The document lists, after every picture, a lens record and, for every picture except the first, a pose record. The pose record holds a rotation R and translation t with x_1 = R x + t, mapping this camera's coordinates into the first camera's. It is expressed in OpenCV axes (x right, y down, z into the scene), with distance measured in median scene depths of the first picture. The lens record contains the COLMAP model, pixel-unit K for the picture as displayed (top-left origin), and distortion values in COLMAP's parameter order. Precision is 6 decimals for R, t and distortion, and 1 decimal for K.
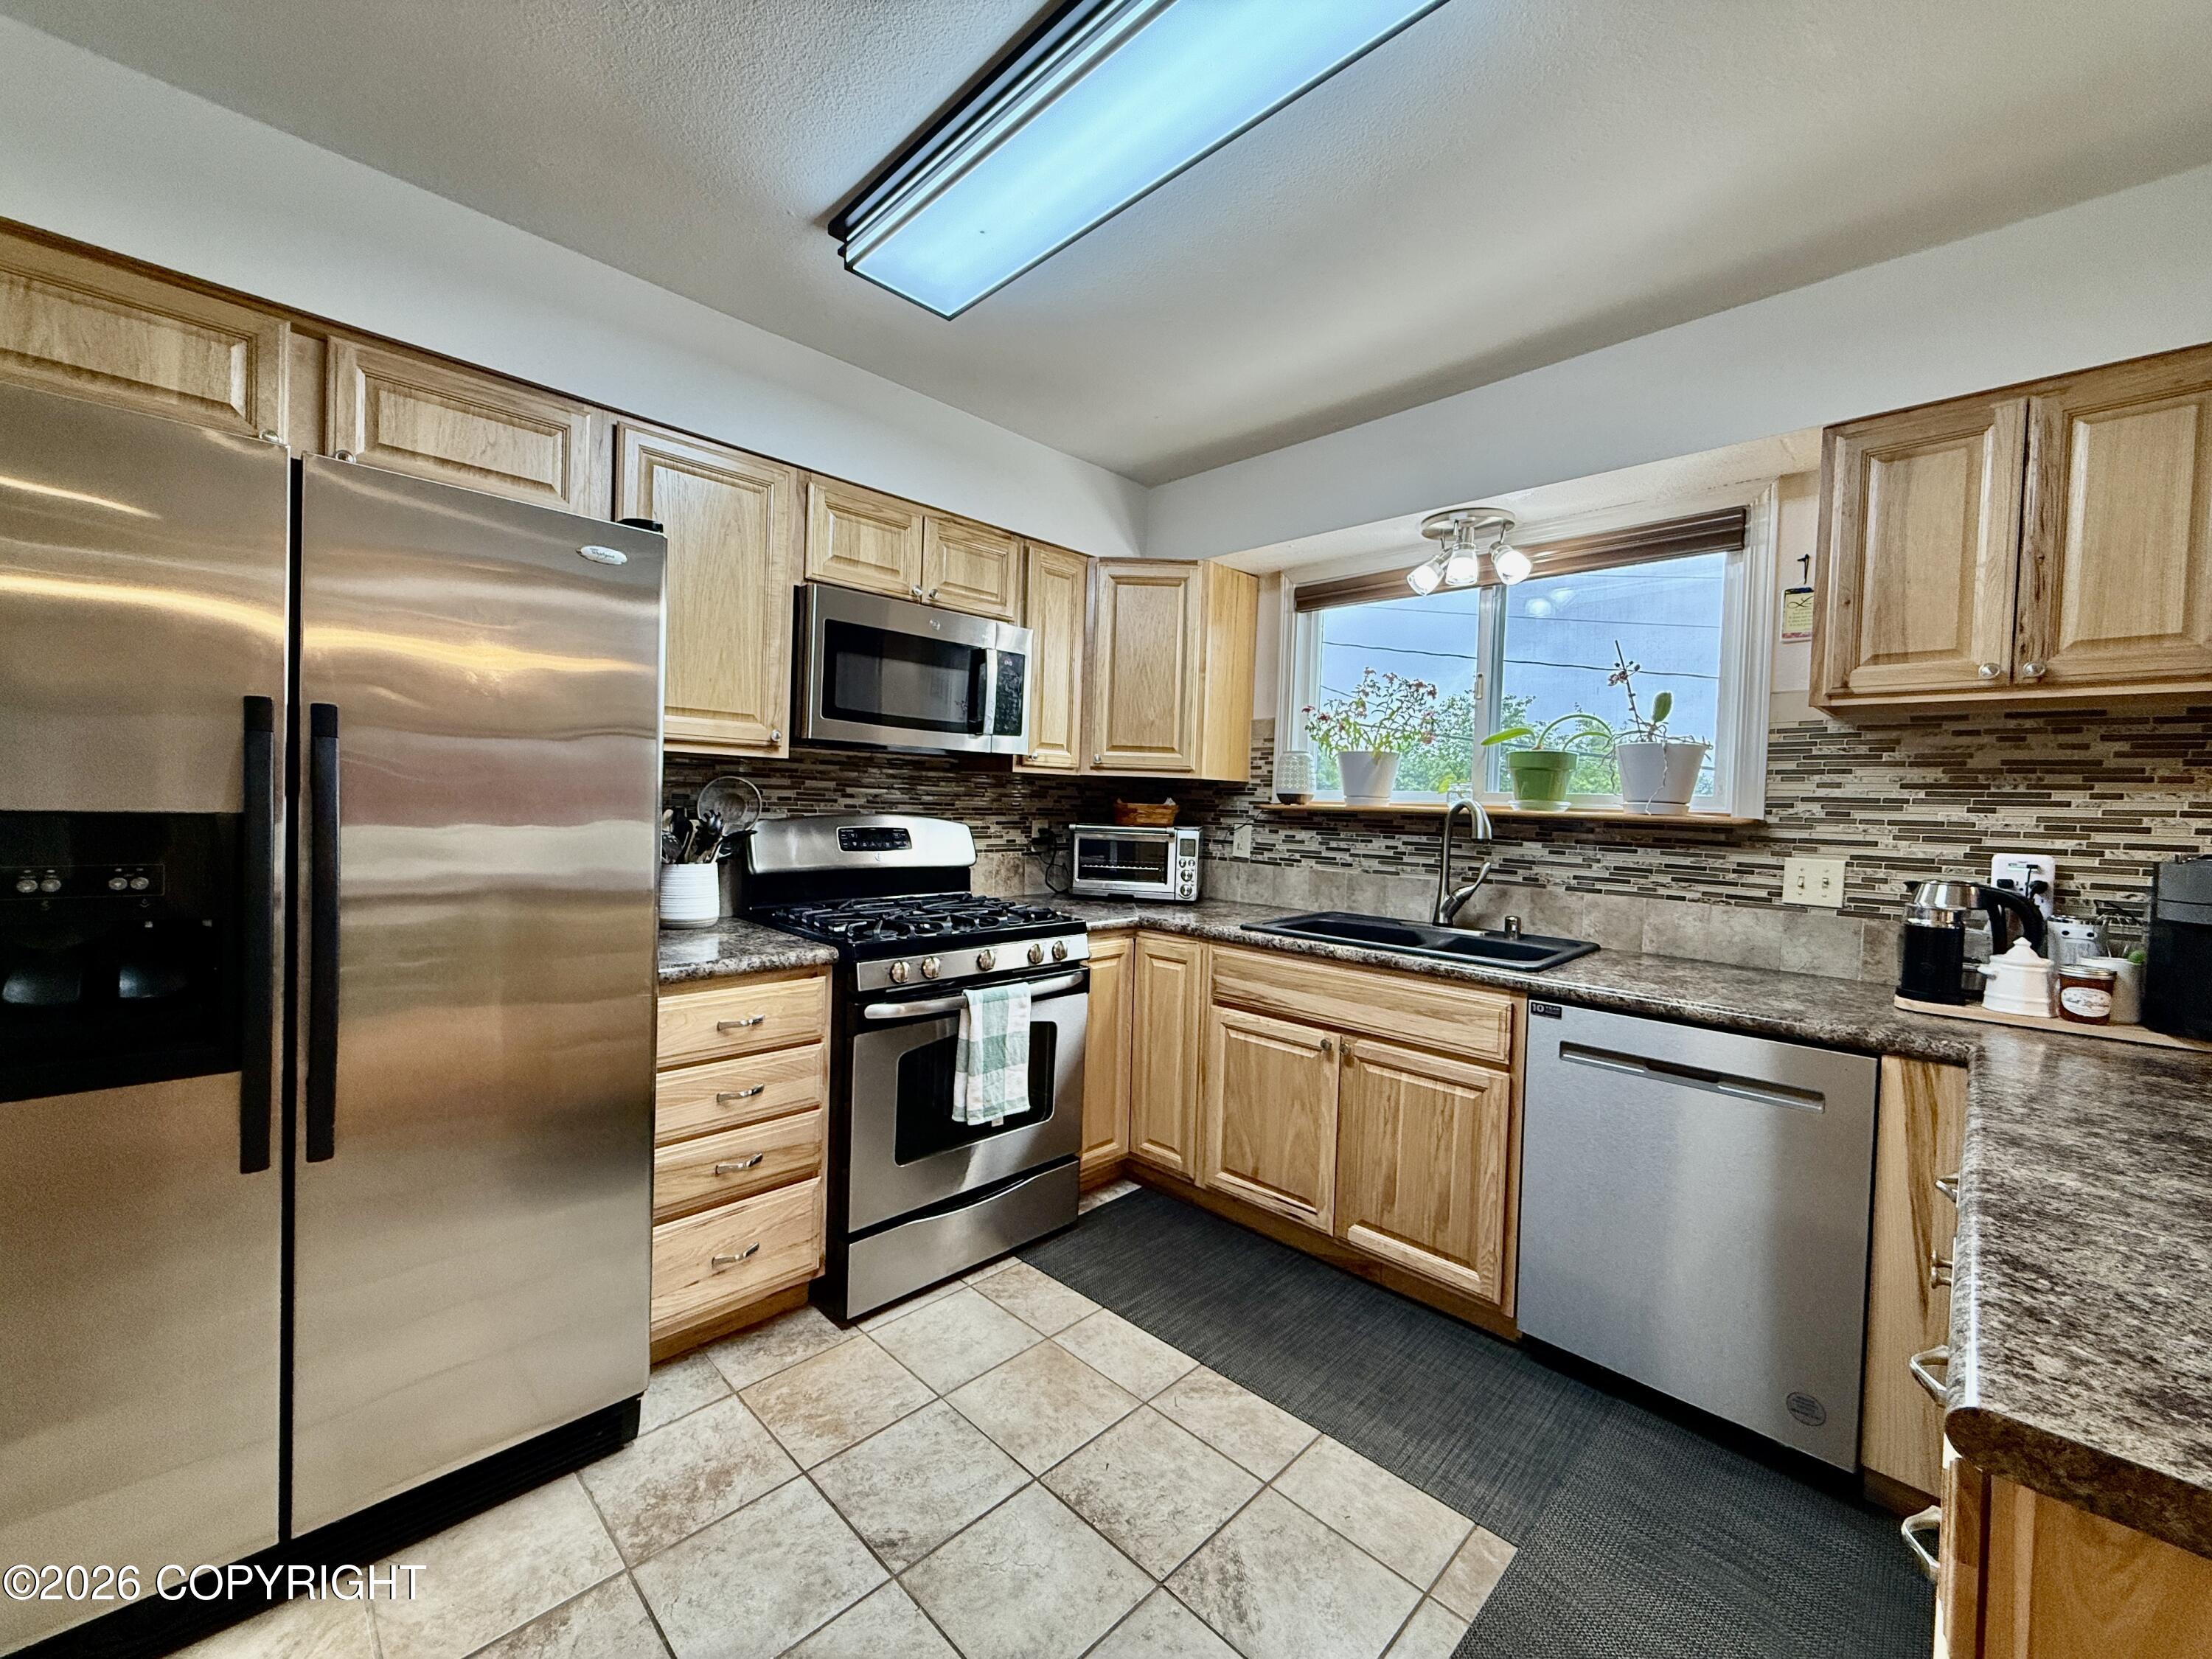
lens RADIAL K [[885.1, 0, 1093.4], [0, 885.1, 824.3], [0, 0, 1]] dist [0.002952, -0.000368]
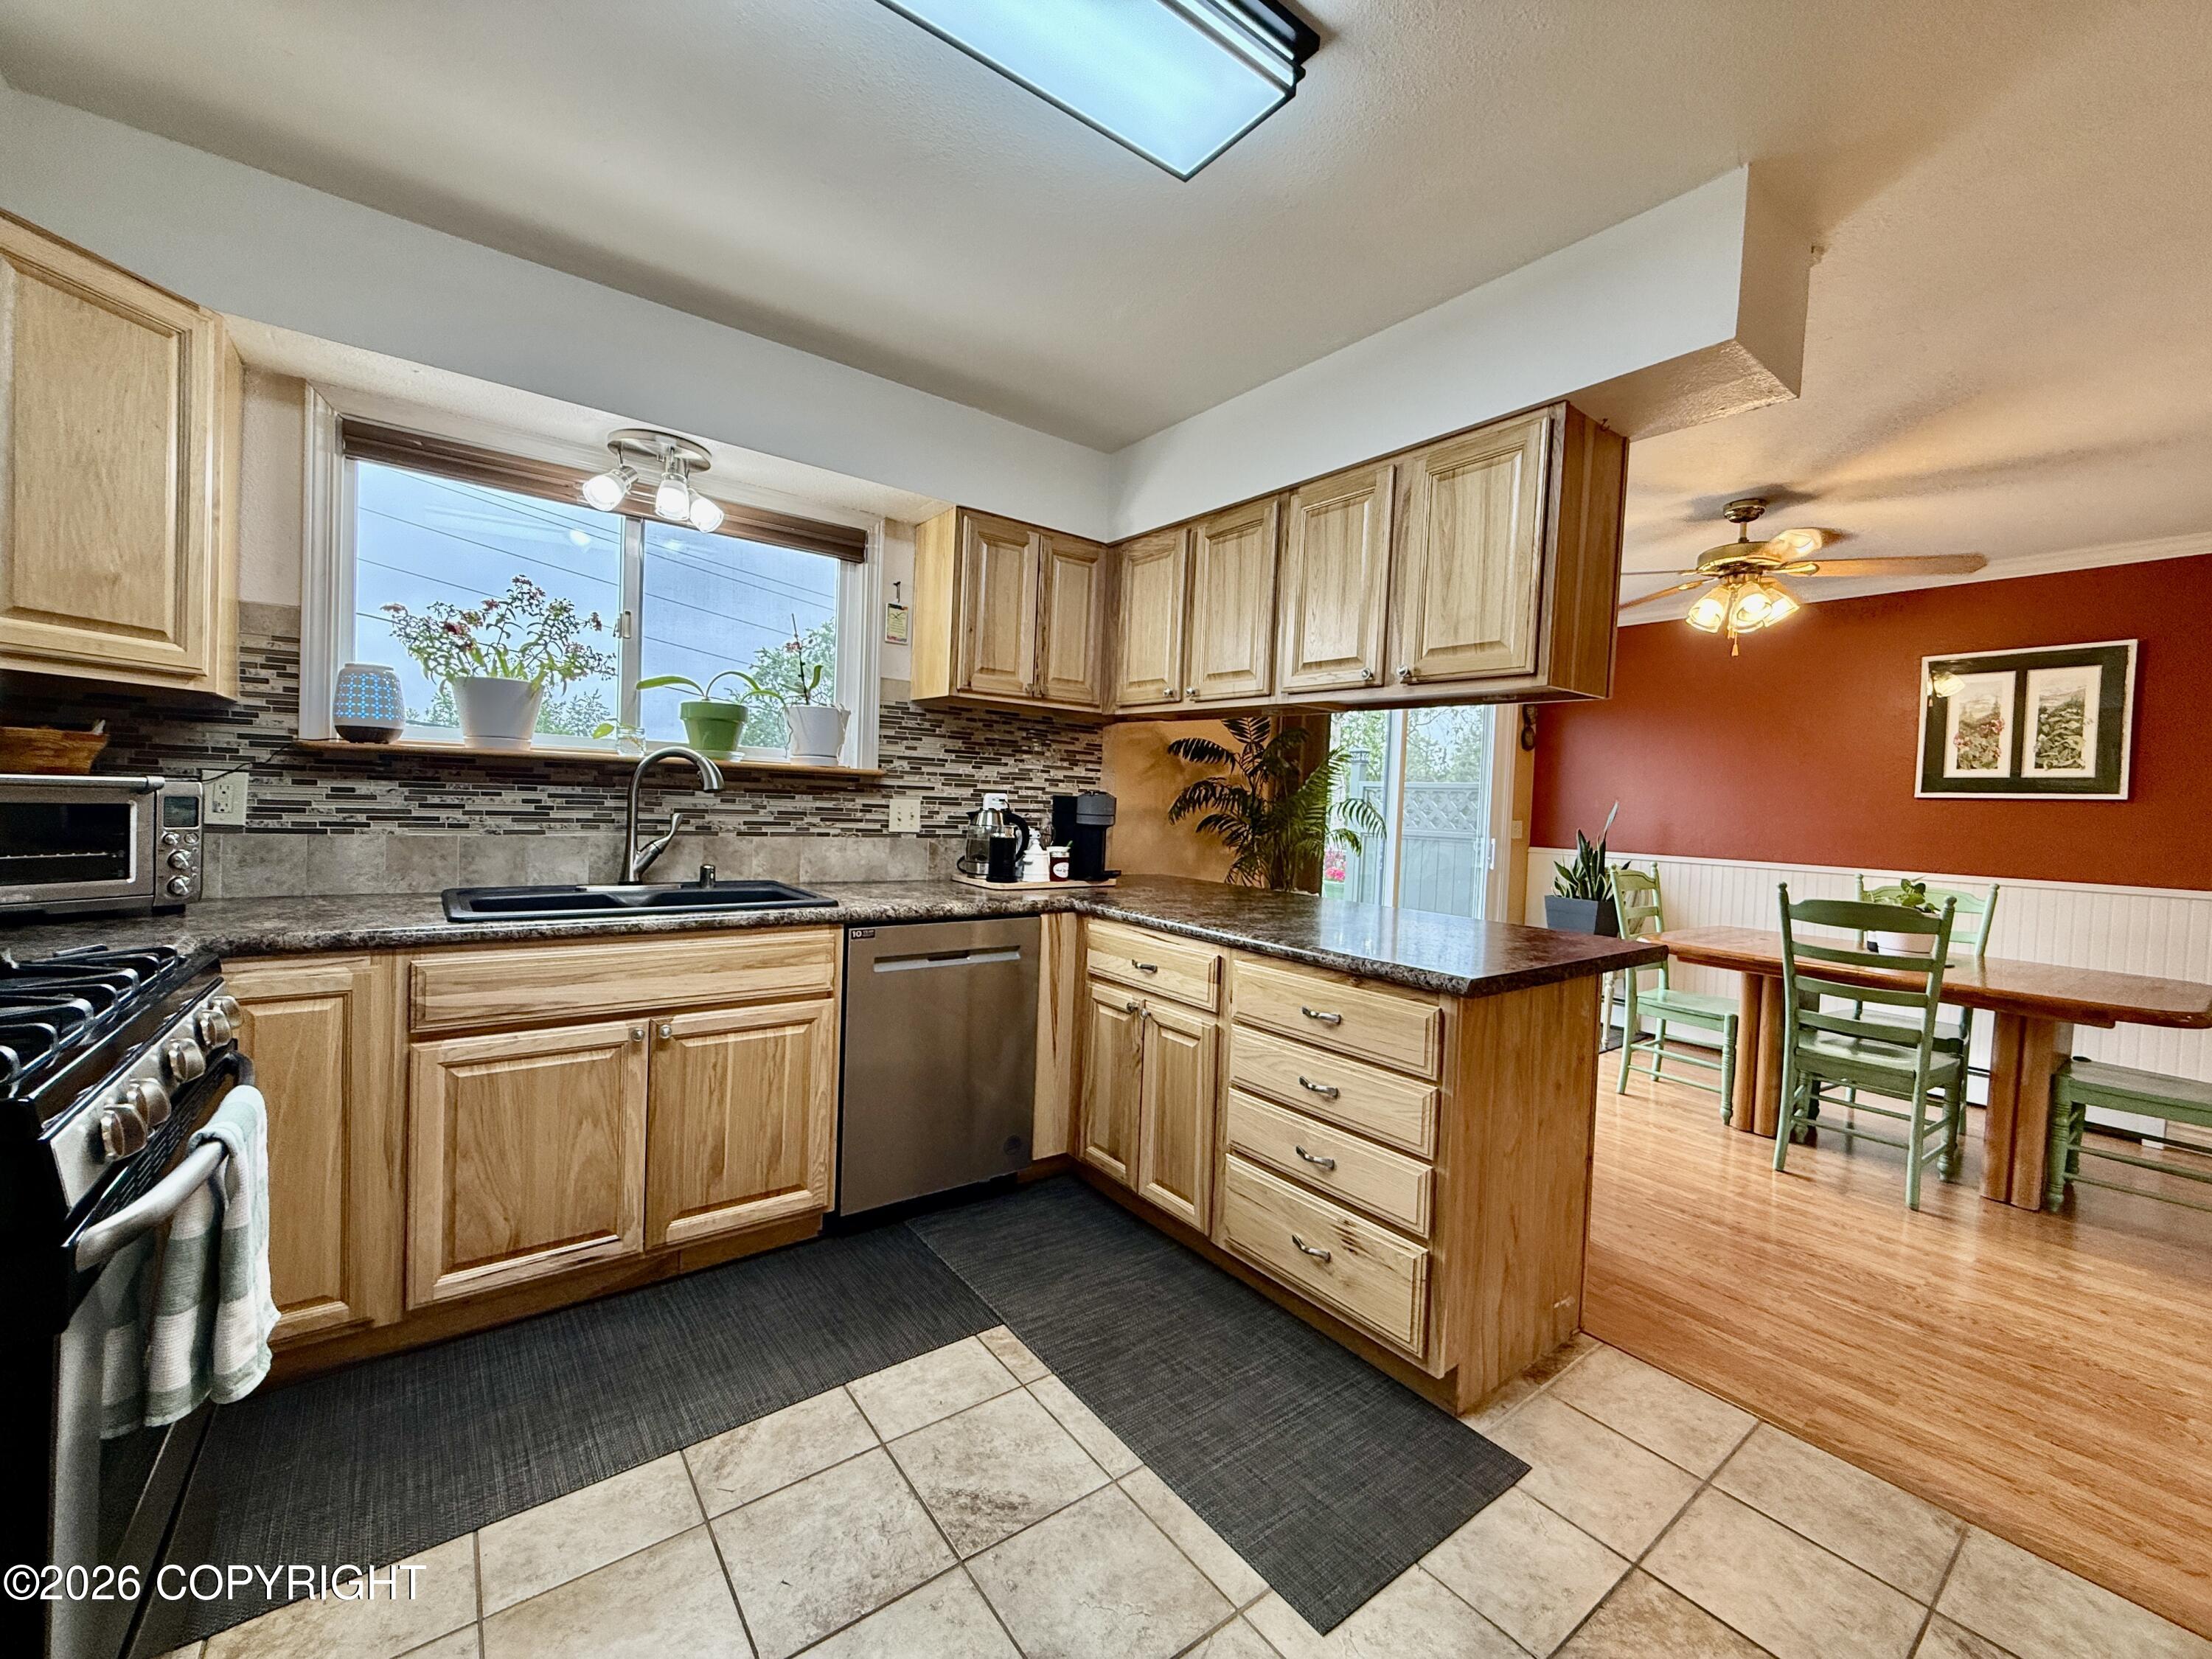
lens RADIAL K [[885.1, 0, 1101.2], [0, 885.1, 823.4], [0, 0, 1]] dist [0.002952, -0.000368]
pose [[0.135931, -0.052909, 0.989305, -0.509171], [-0.007961, 0.998482, 0.054493, -0.002627], [-0.990686, -0.015283, 0.135303, 0.453356]]
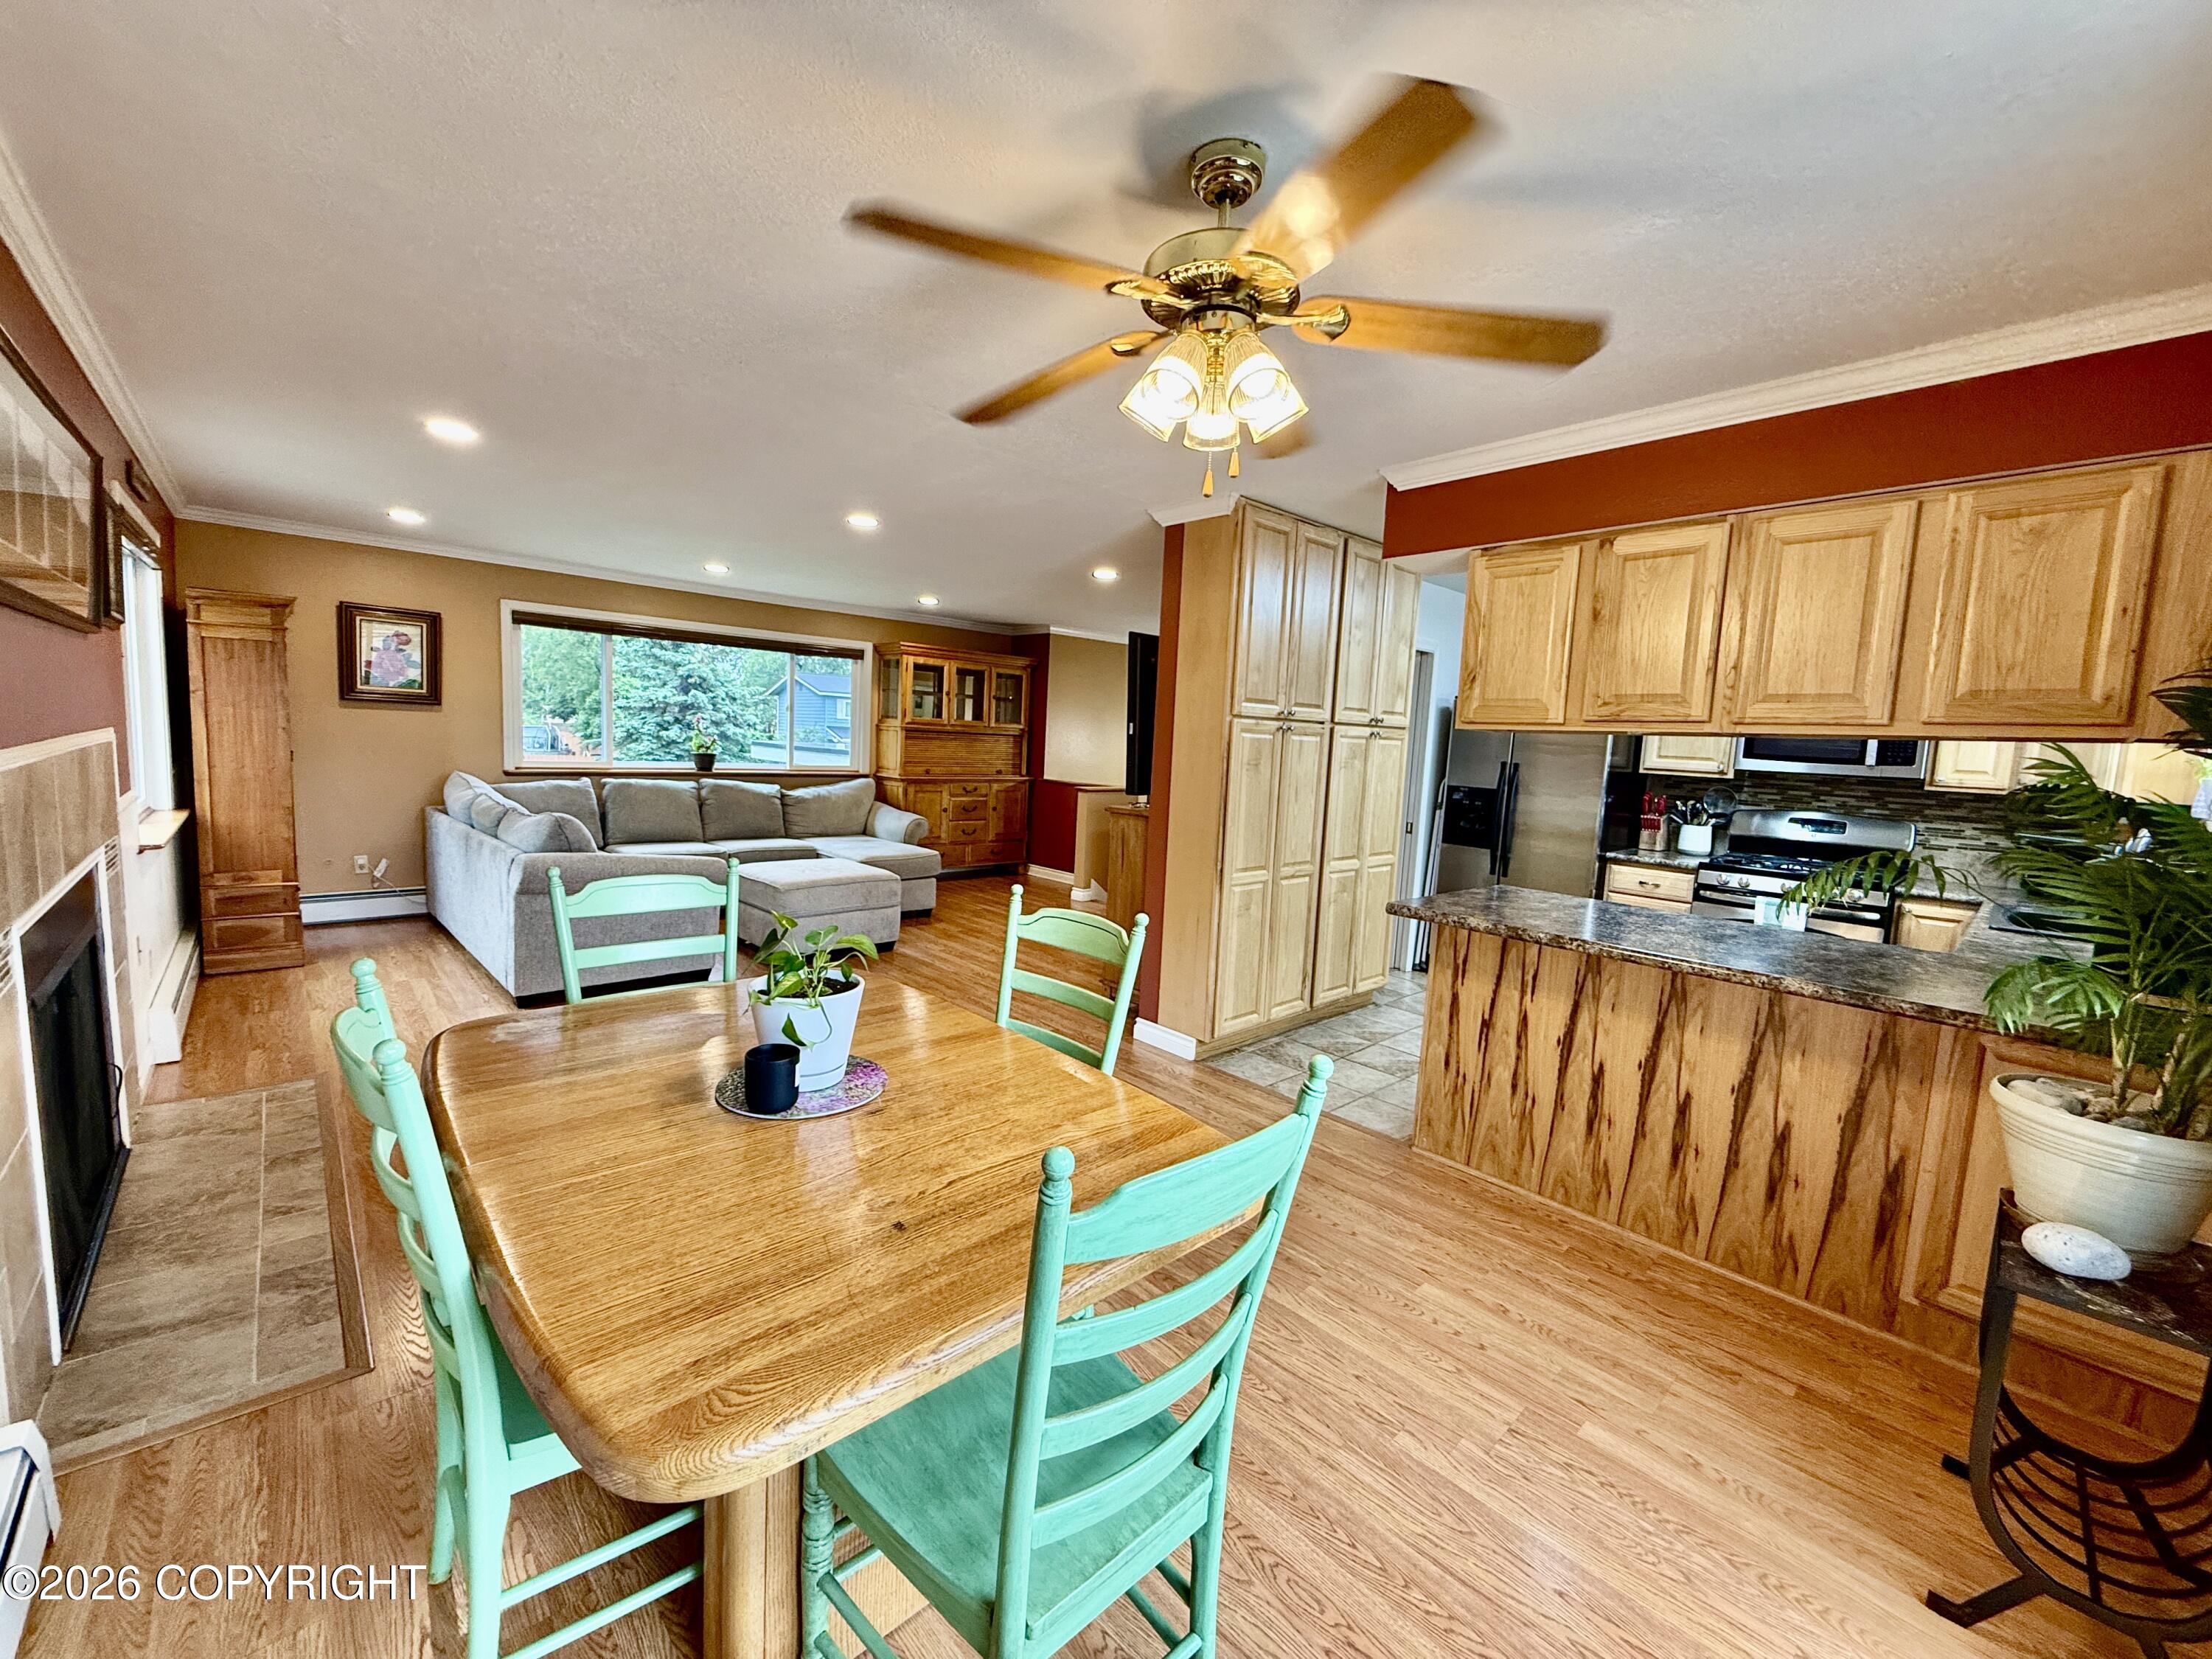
lens RADIAL K [[885.1, 0, 1098.3], [0, 885.1, 828.6], [0, 0, 1]] dist [0.002952, -0.000368]
pose [[-0.028219, 0.069366, -0.997192, 1.783688], [-0.081648, 0.994096, 0.071461, 0.014823], [0.996262, 0.083435, -0.022389, -0.423085]]
